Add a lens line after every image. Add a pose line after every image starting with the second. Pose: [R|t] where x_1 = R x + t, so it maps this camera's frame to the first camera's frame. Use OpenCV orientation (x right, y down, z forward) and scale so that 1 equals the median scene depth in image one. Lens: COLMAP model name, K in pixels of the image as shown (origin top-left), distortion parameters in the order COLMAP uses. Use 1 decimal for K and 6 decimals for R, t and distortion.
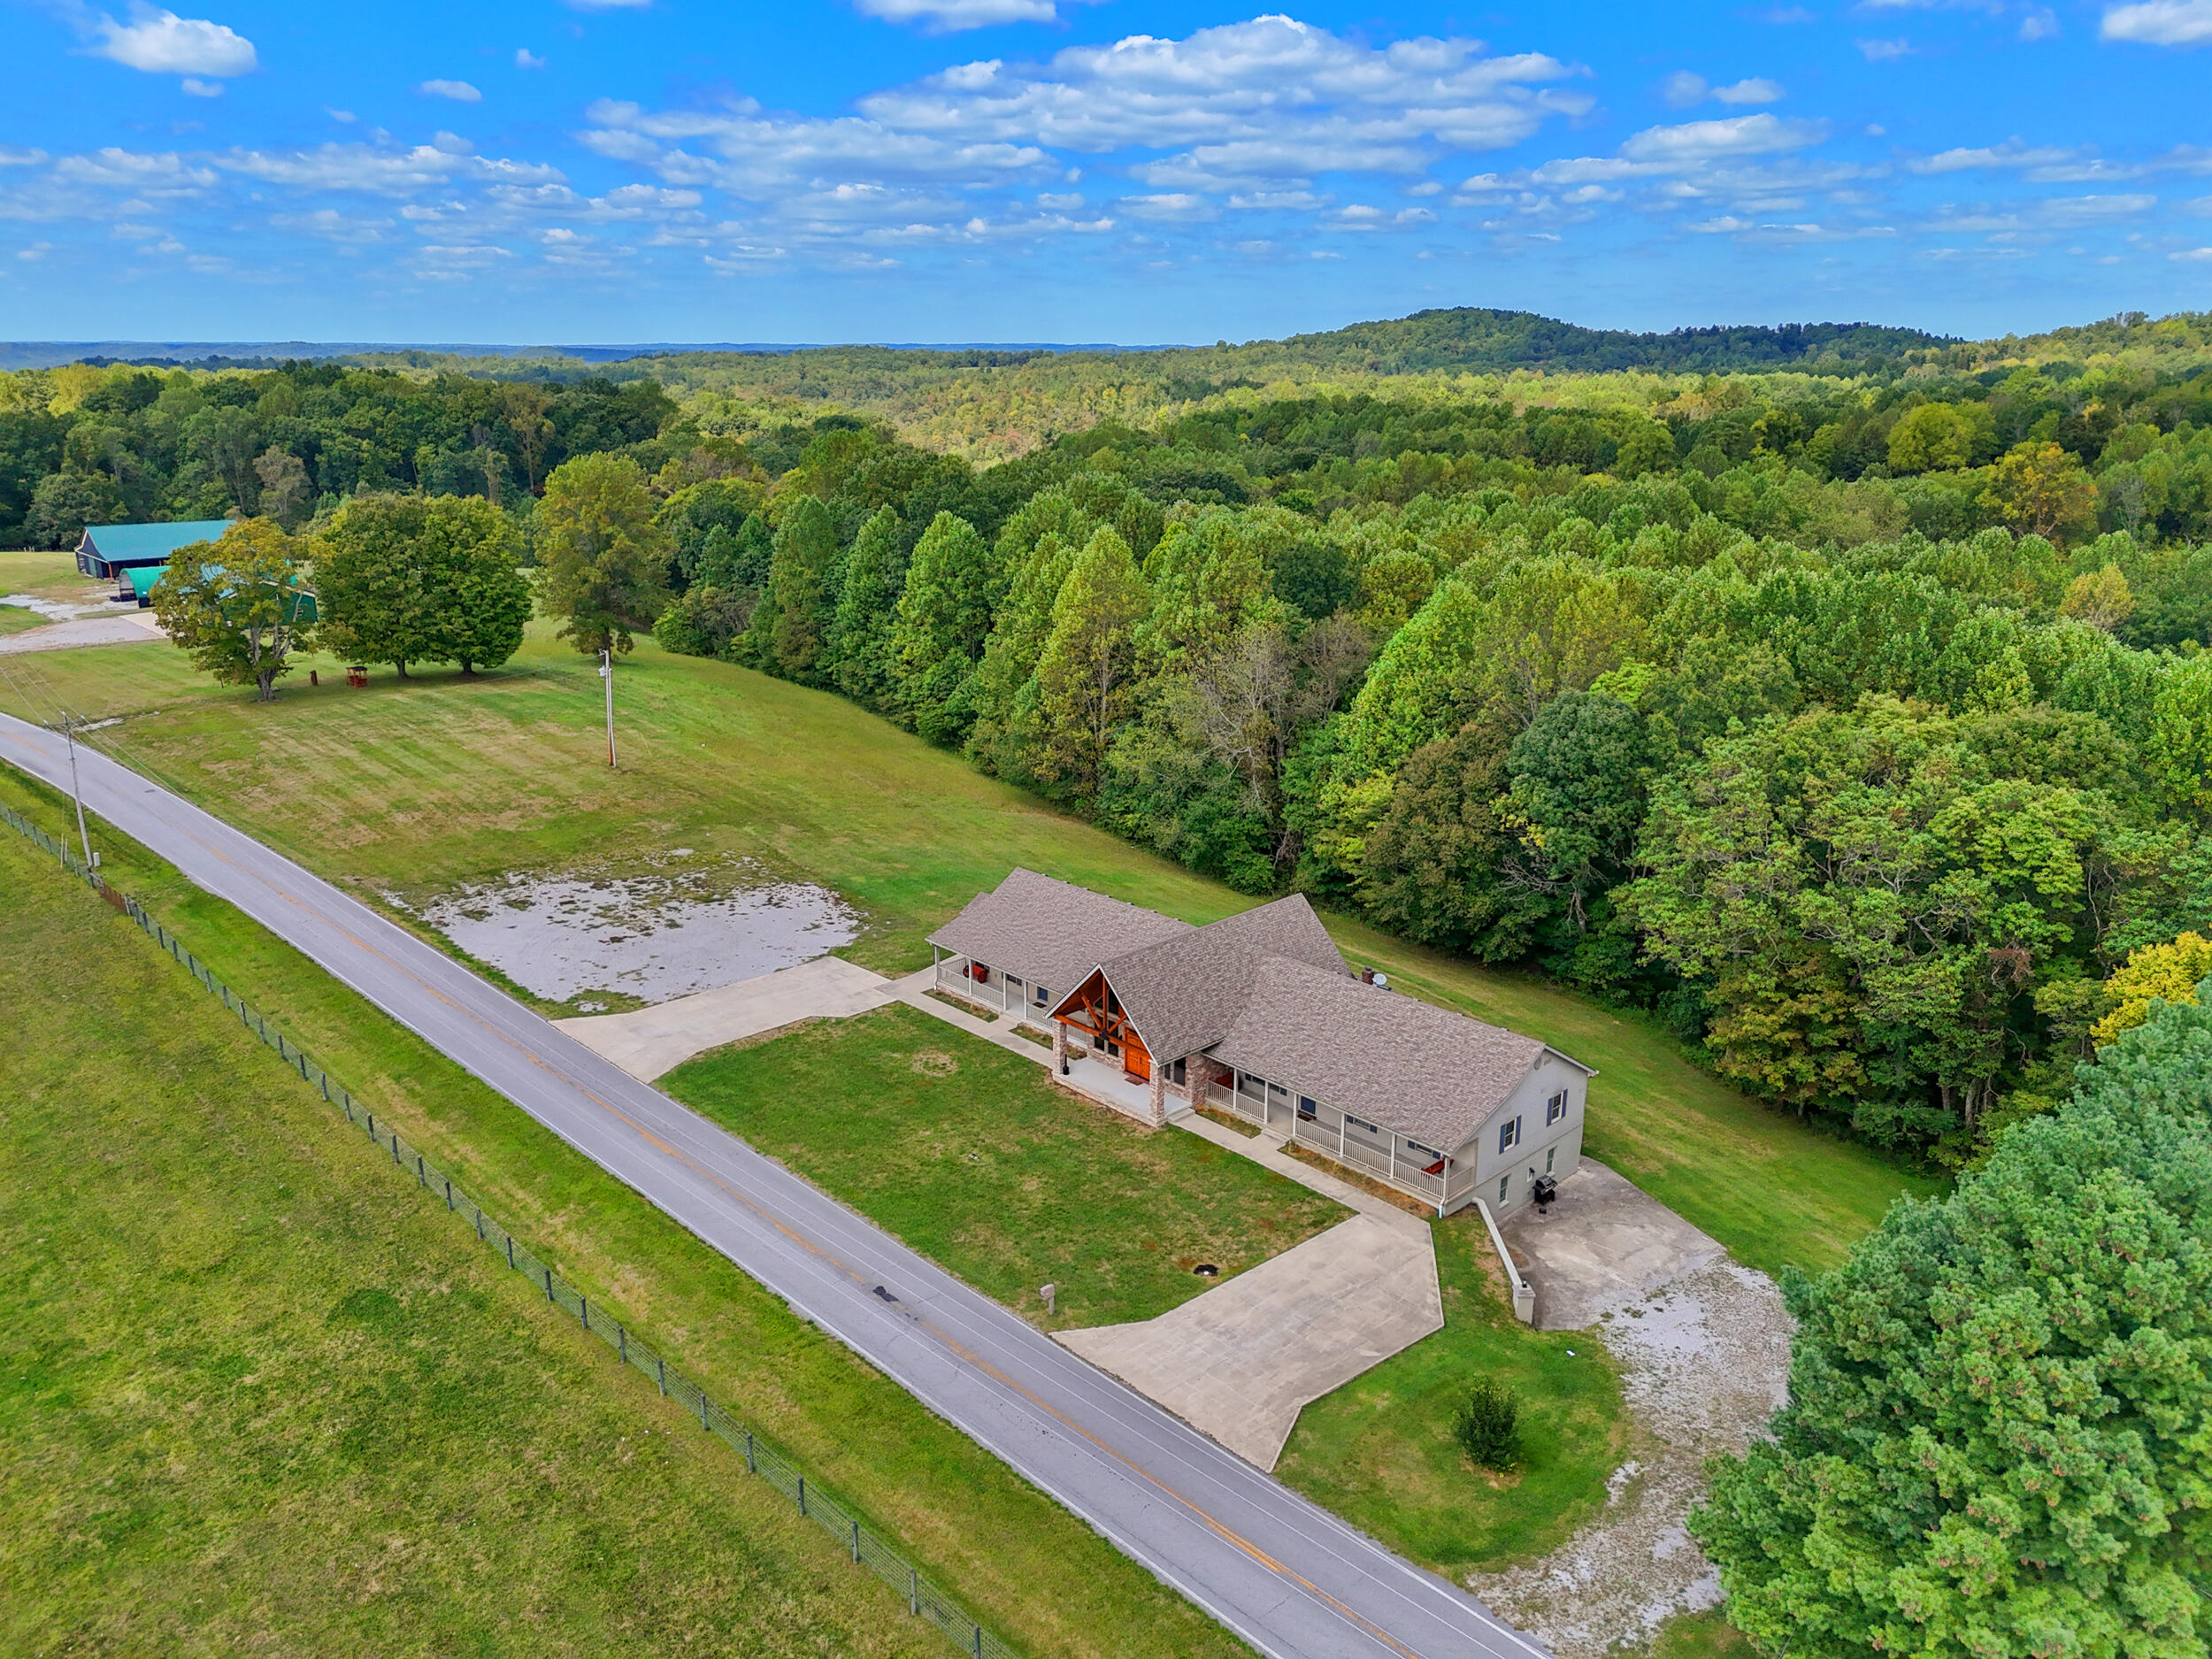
lens RADIAL K [[1644.2, 0, 1078.3], [0, 1644.2, 822.3], [0, 0, 1]] dist [0.070191, -0.064229]
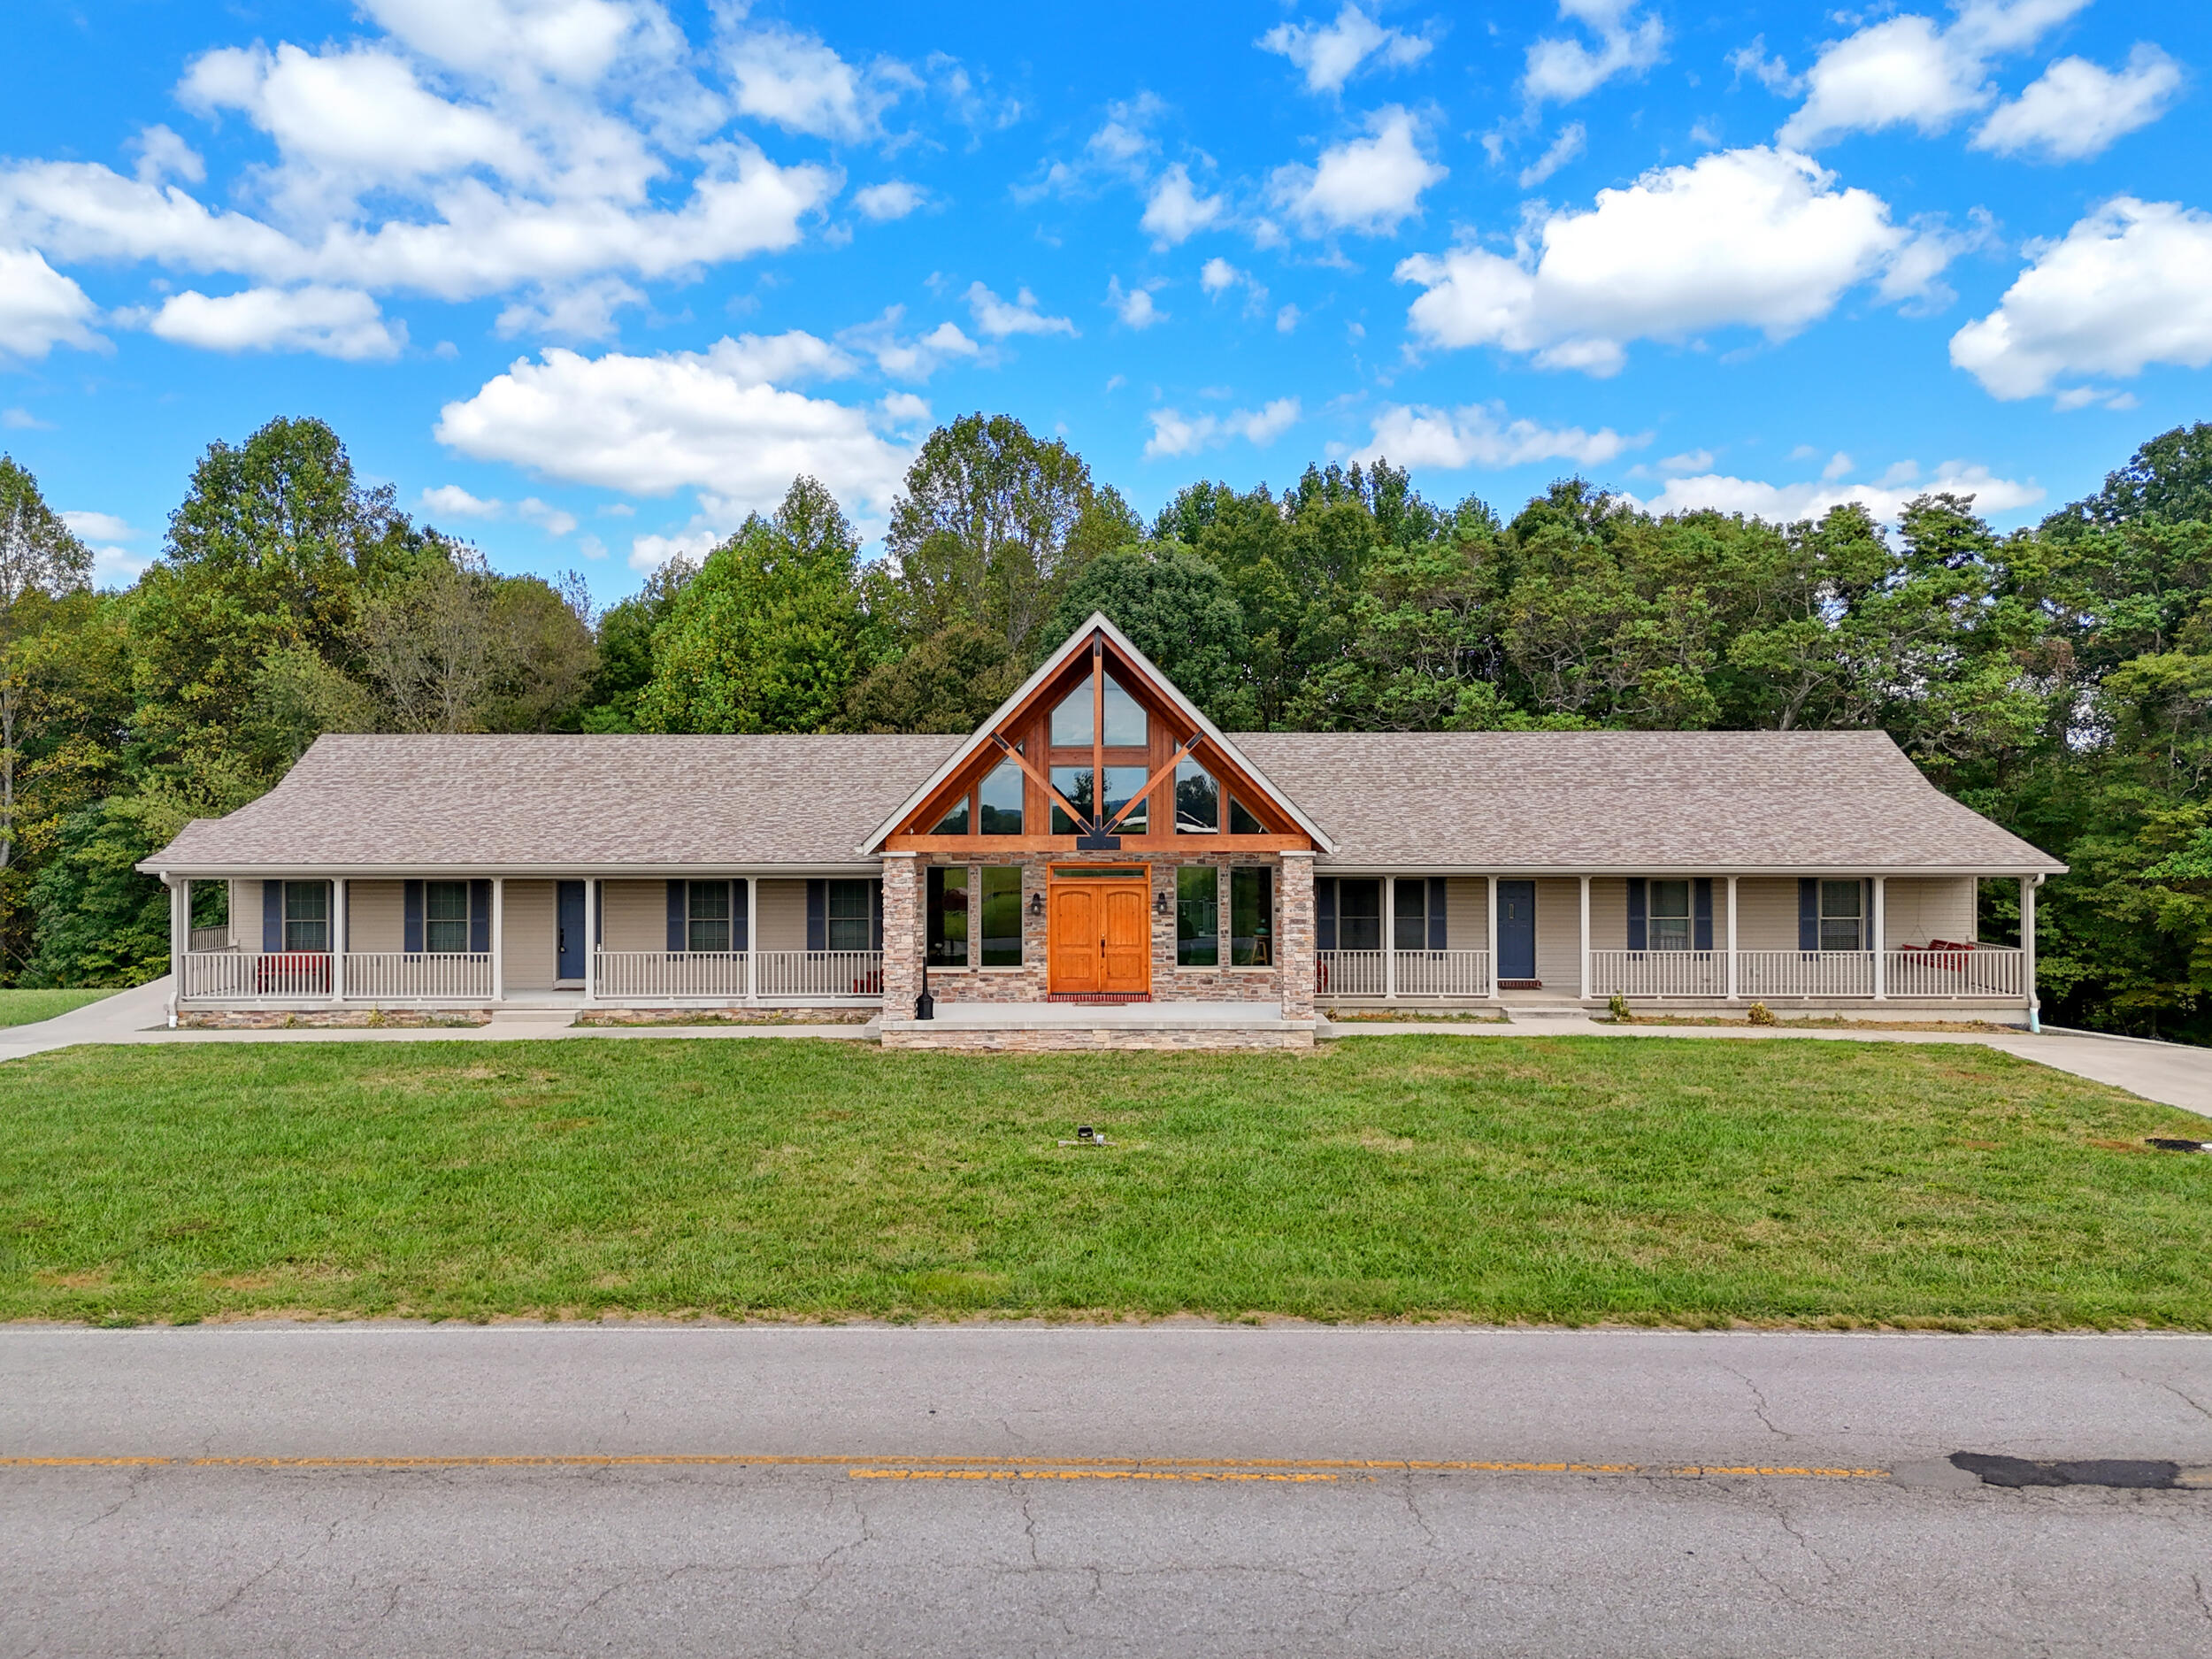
lens RADIAL K [[1678.3, 0, 1133.8], [0, 1678.3, 825.0], [0, 0, 1]] dist [0.029340, -0.000395]
pose [[0.689397, -0.007382, 0.724346, -0.115459], [0.201381, 0.962483, -0.181856, 0.094856], [-0.695828, 0.271241, 0.665020, 0.373068]]
